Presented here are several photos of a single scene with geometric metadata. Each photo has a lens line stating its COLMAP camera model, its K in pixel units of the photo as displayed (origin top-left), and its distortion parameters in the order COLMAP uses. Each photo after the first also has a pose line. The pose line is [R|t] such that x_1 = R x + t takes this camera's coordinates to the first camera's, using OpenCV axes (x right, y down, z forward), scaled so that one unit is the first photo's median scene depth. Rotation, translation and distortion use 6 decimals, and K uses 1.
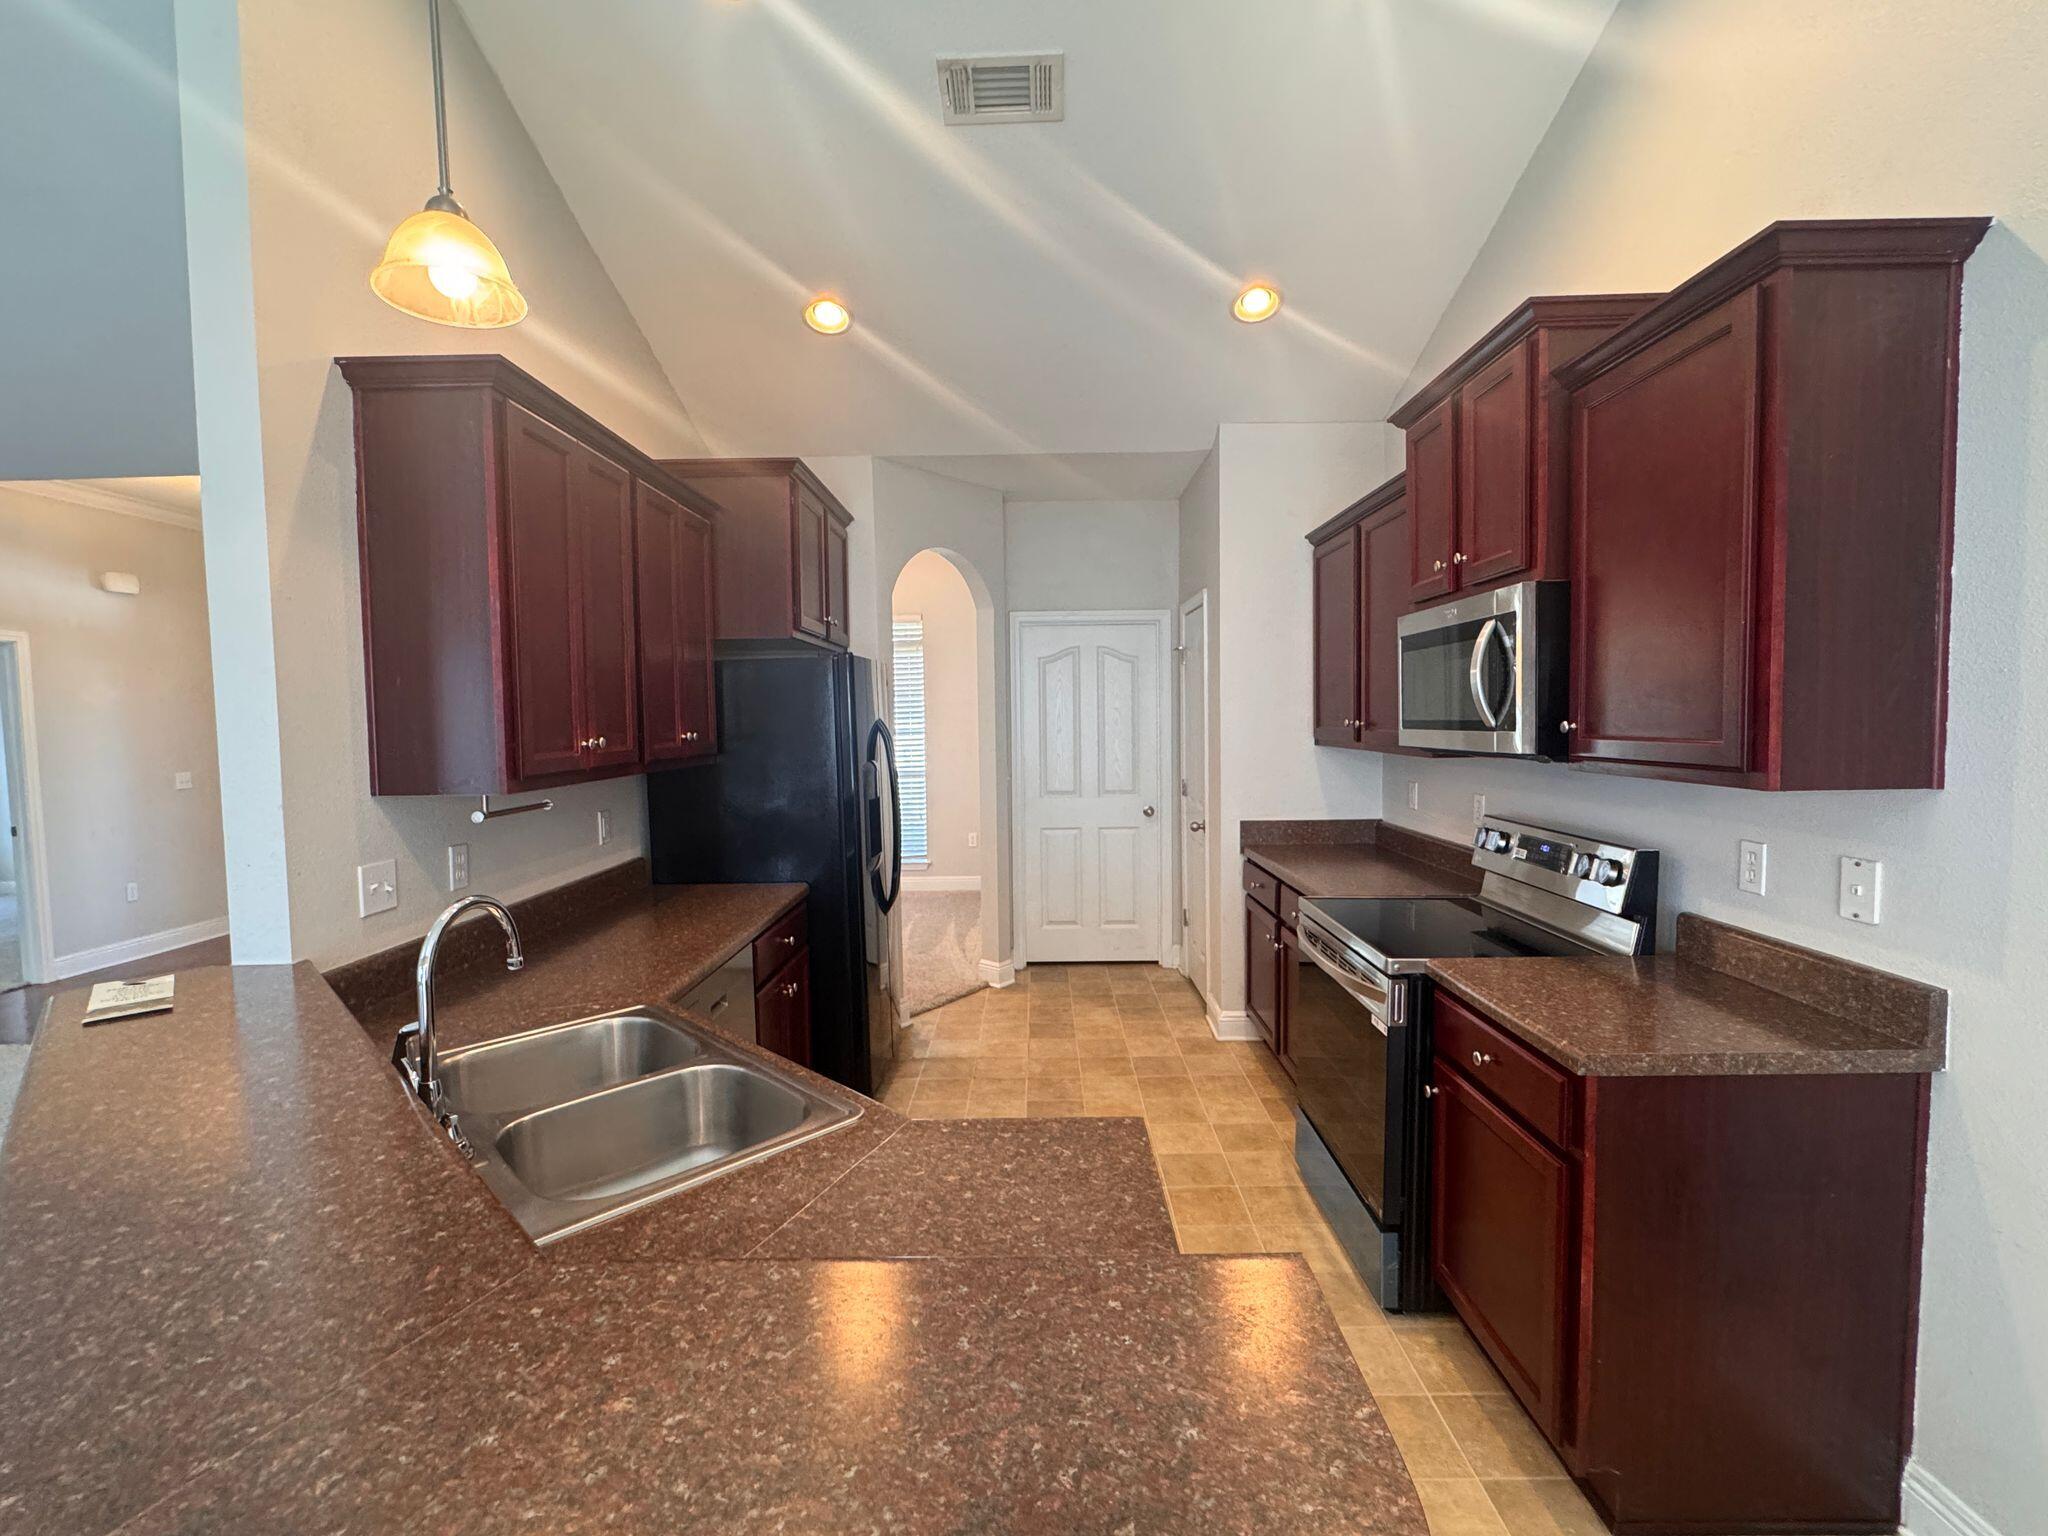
lens RADIAL K [[922.5, 0, 1023.2], [0, 922.5, 763.4], [0, 0, 1]] dist [-0.002737, 0.000295]
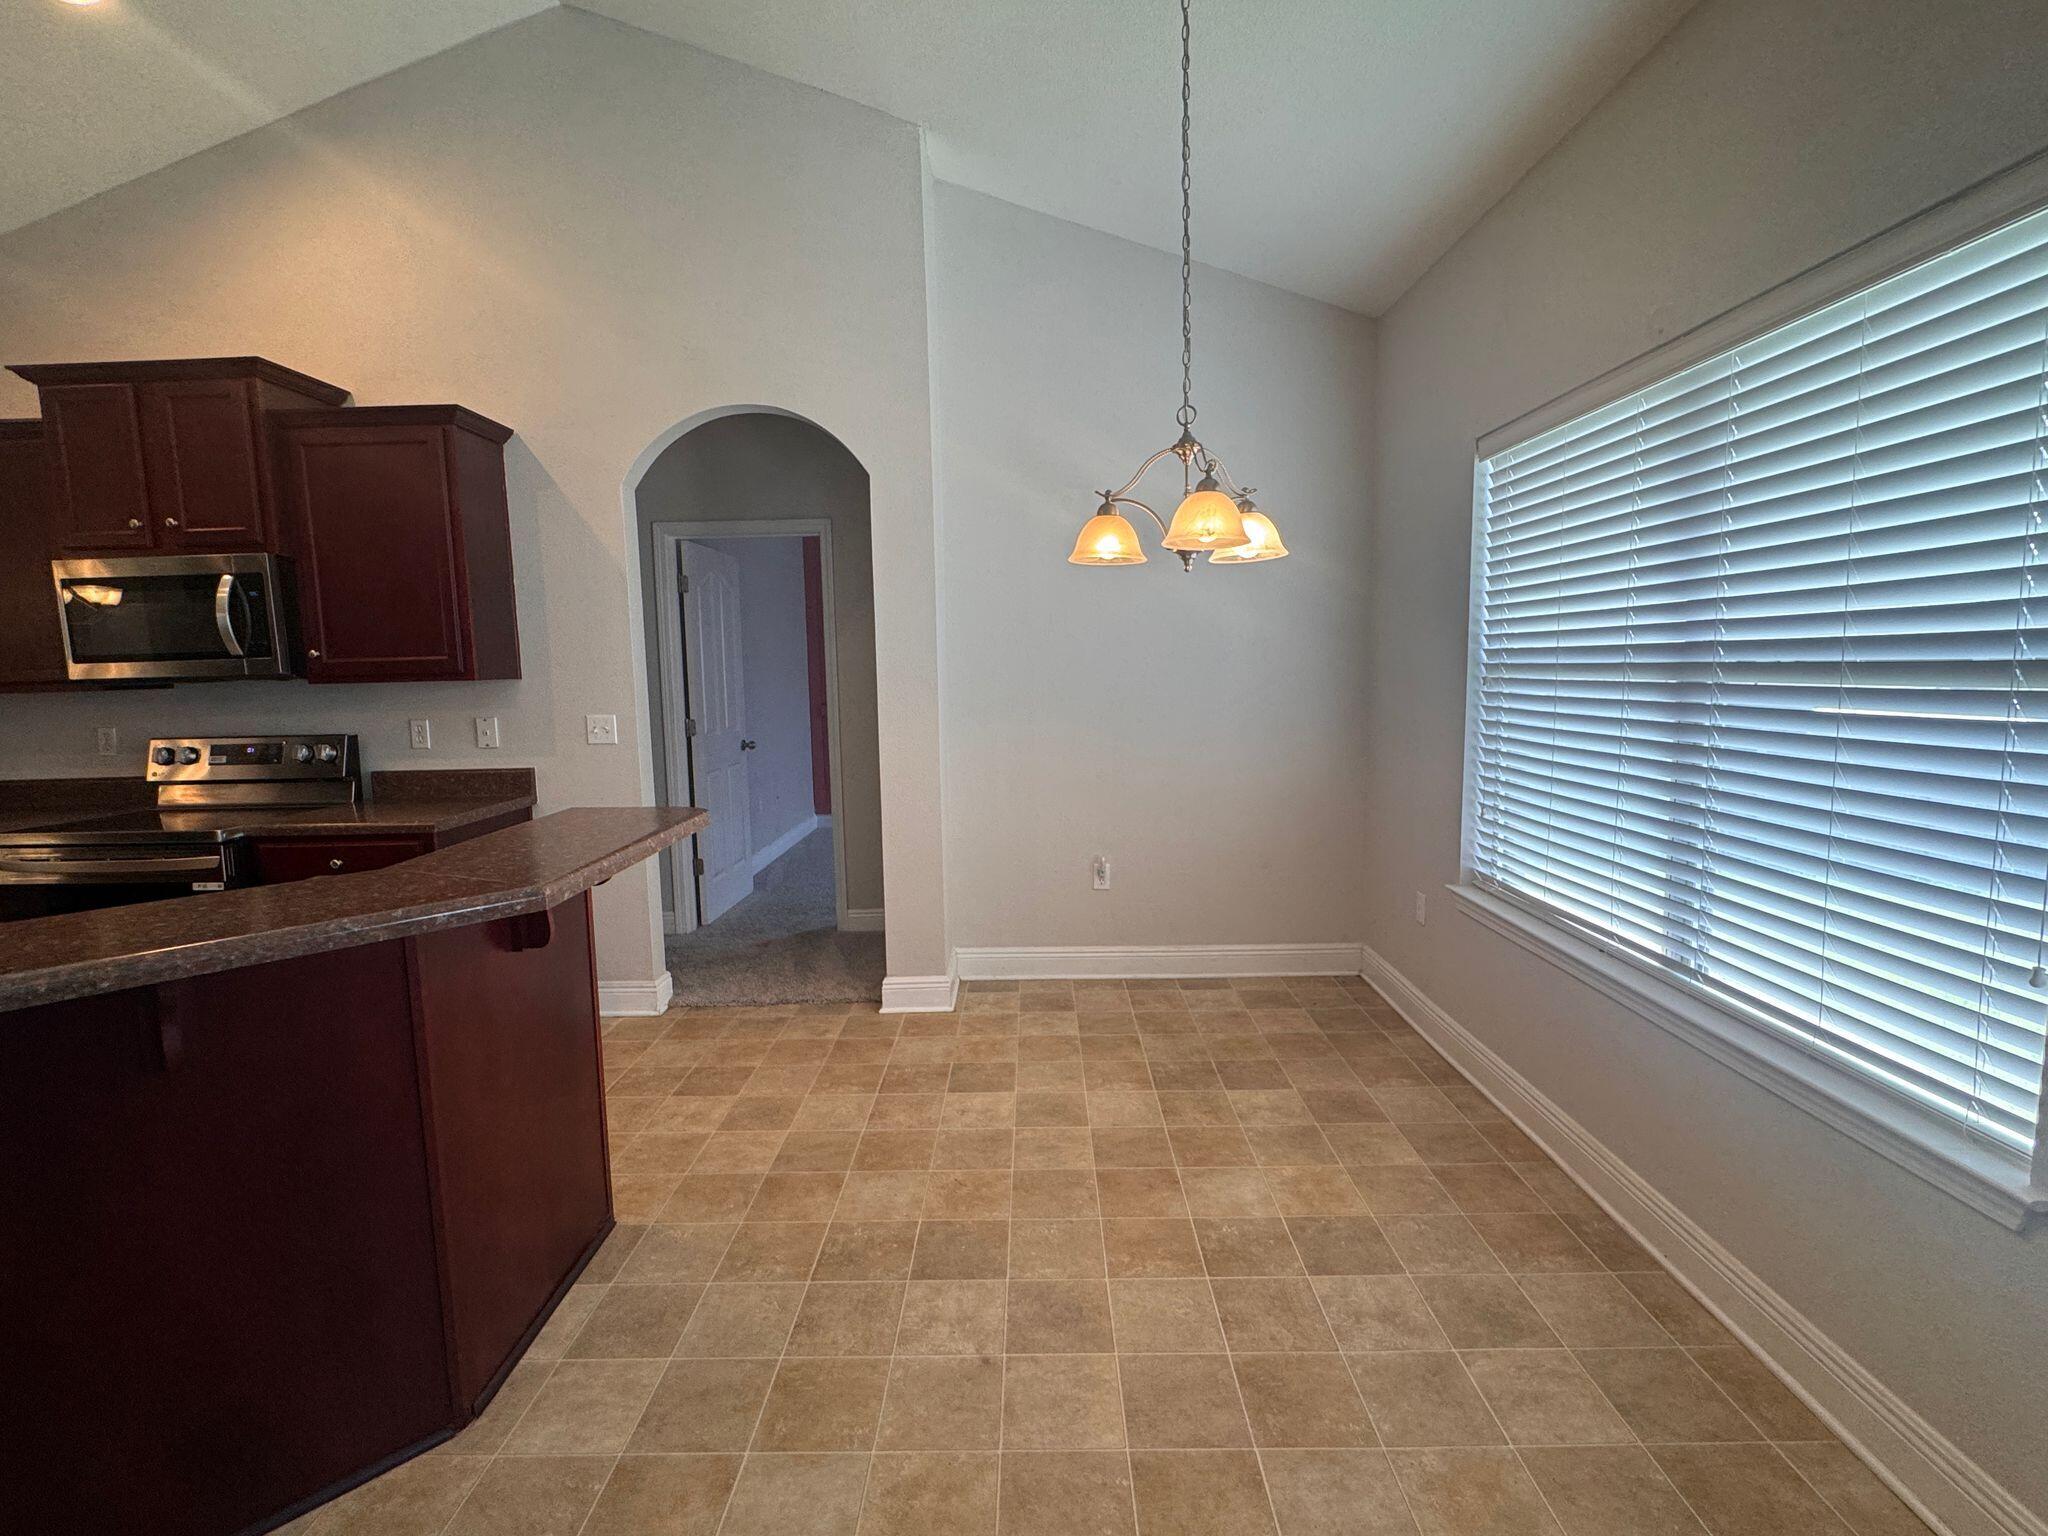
lens RADIAL K [[922.5, 0, 1023.2], [0, 922.5, 763.4], [0, 0, 1]] dist [-0.002737, 0.000295]
pose [[-0.010640, -0.093770, 0.995537, -0.949619], [0.074753, 0.992733, 0.094304, 0.083205], [-0.997145, 0.075422, -0.003553, -0.147452]]
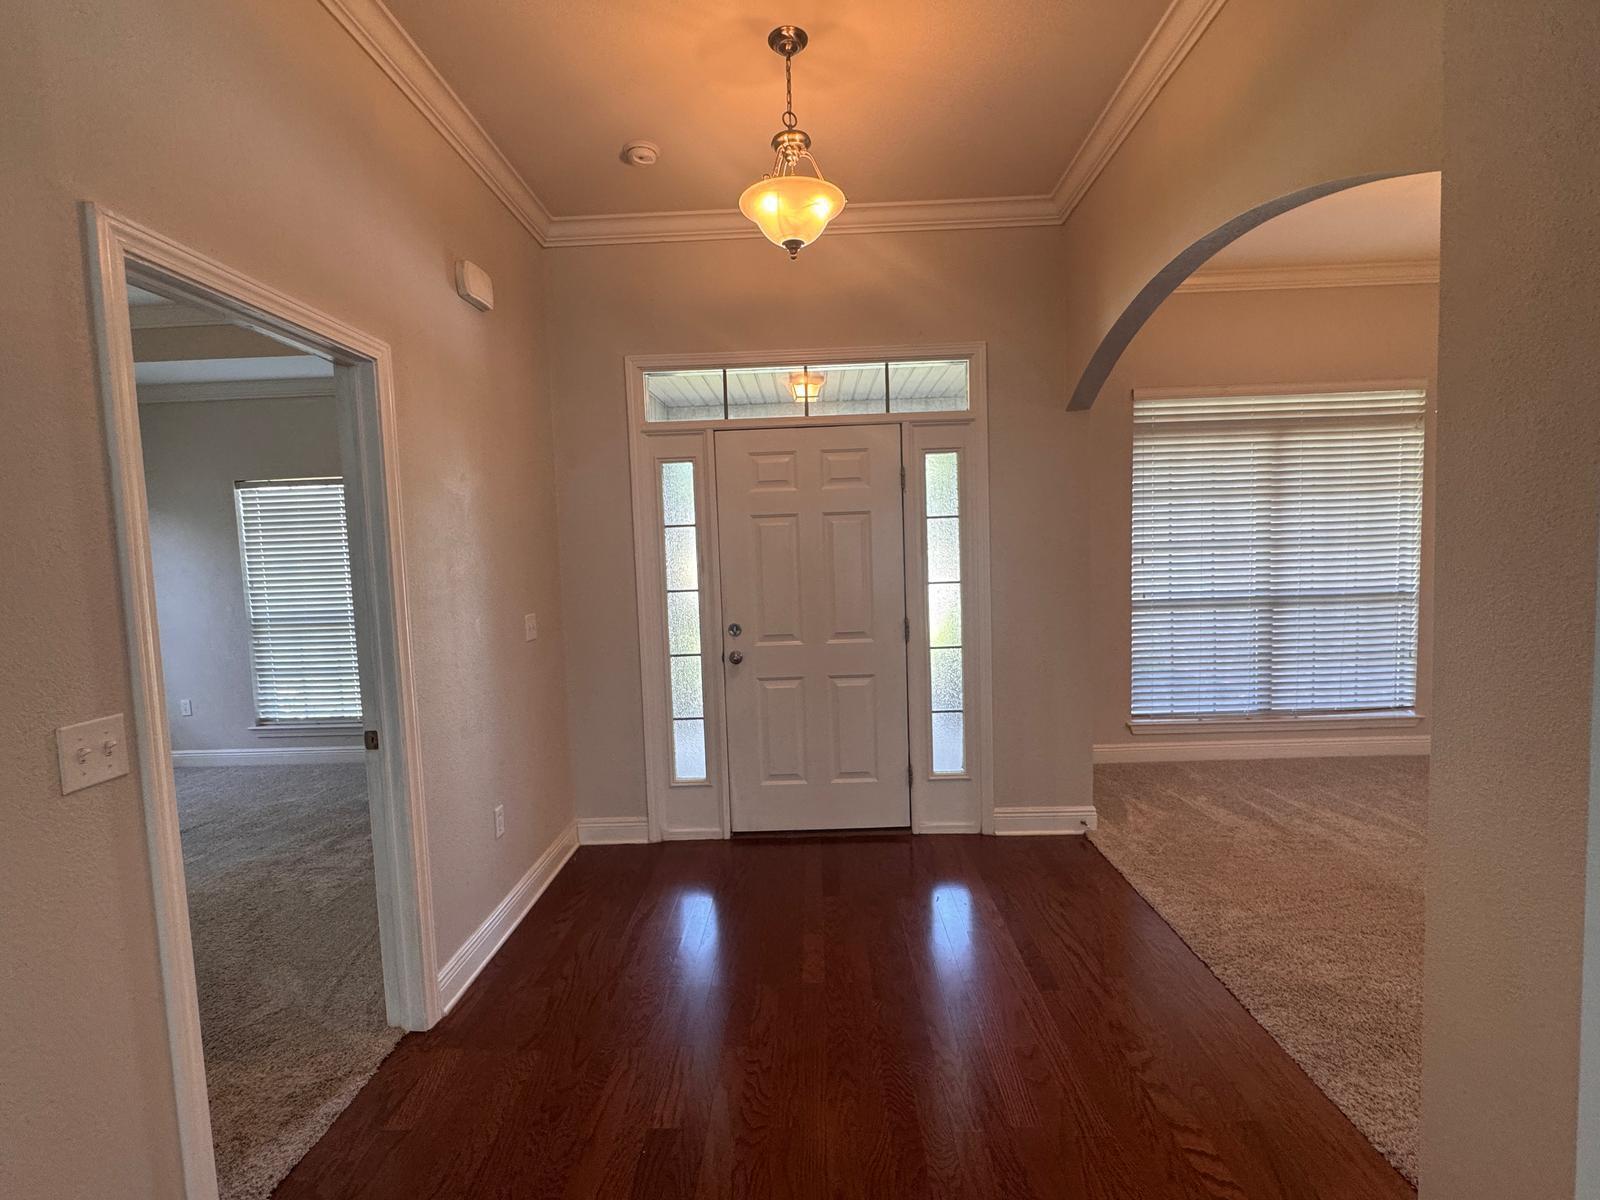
lens RADIAL K [[720.7, 0, 799.4], [0, 720.7, 596.4], [0, 0, 1]] dist [-0.002737, 0.000295]
pose [[0.999892, -0.014609, 0.001320, -2.192970], [0.014585, 0.999753, 0.016793, -0.020120], [-0.001565, -0.016772, 0.999858, 1.543183]]
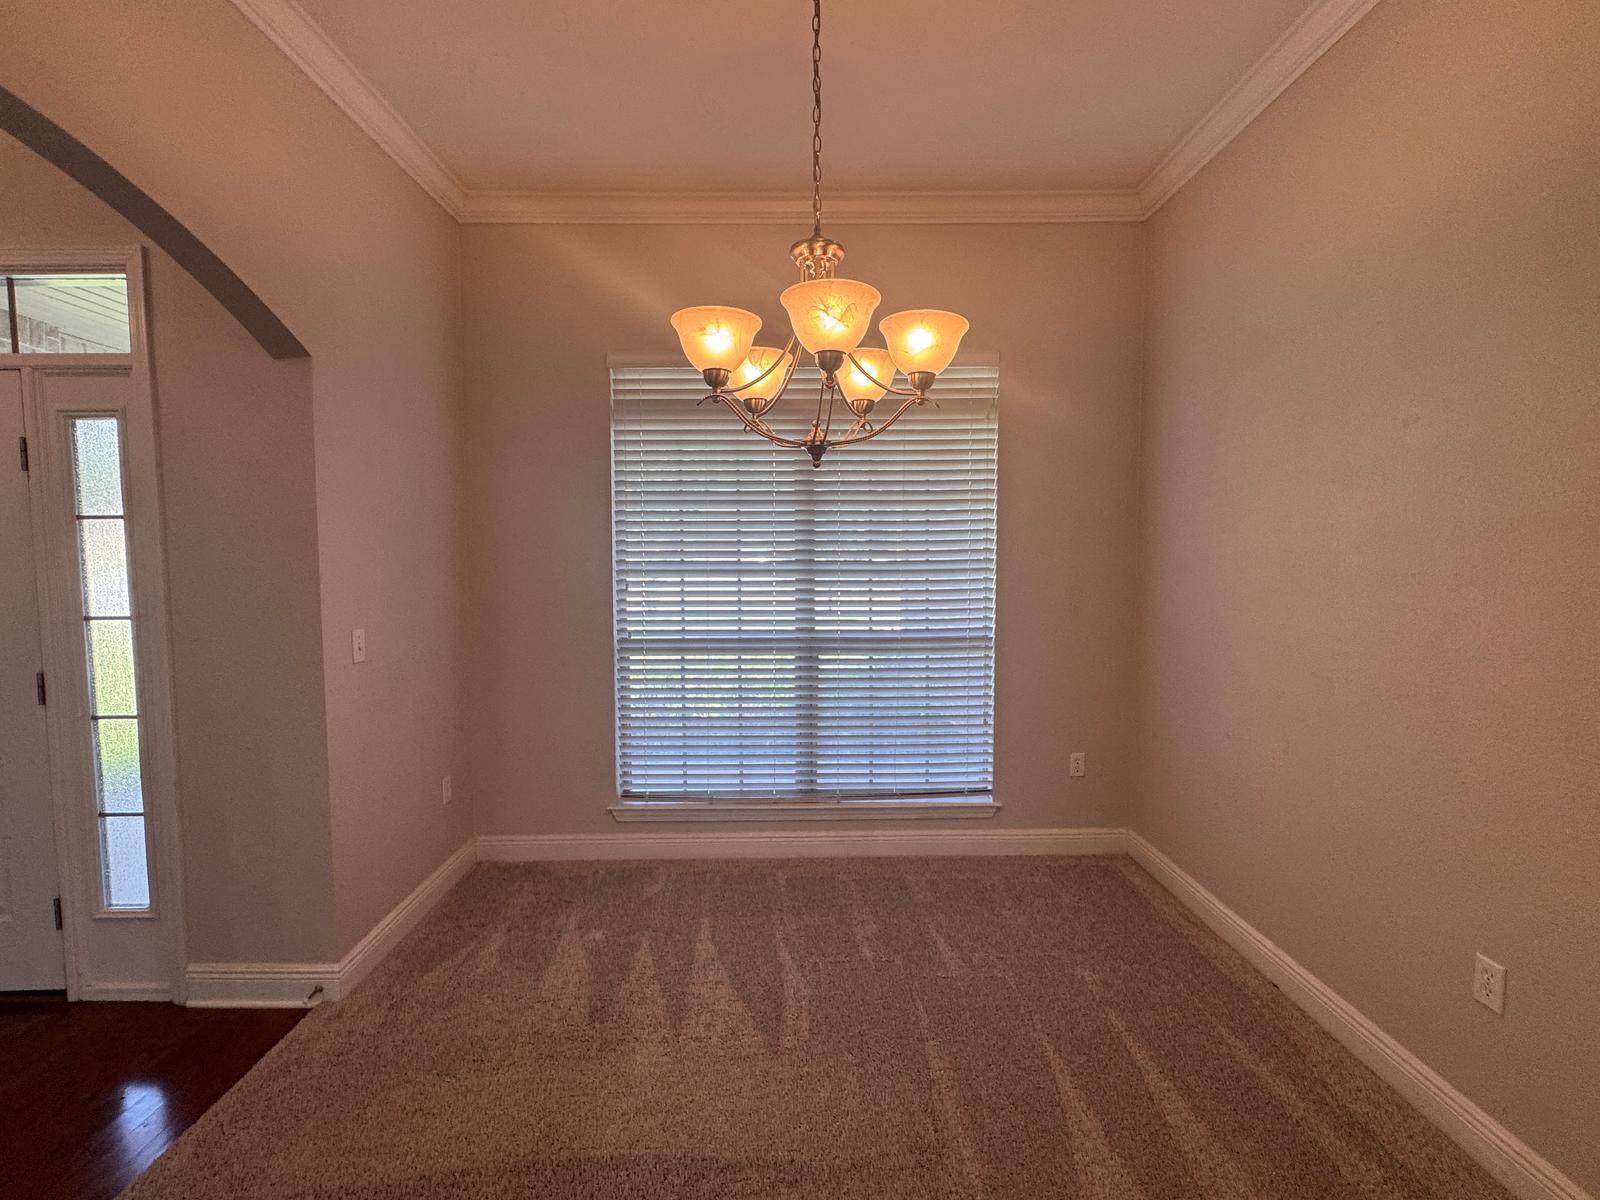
lens RADIAL K [[720.7, 0, 799.4], [0, 720.7, 596.4], [0, 0, 1]] dist [-0.002737, 0.000295]
pose [[0.999278, 0.011003, 0.036364, -0.873637], [-0.011334, 0.999896, 0.008917, -0.071560], [-0.036262, -0.009323, 0.999299, 2.085756]]
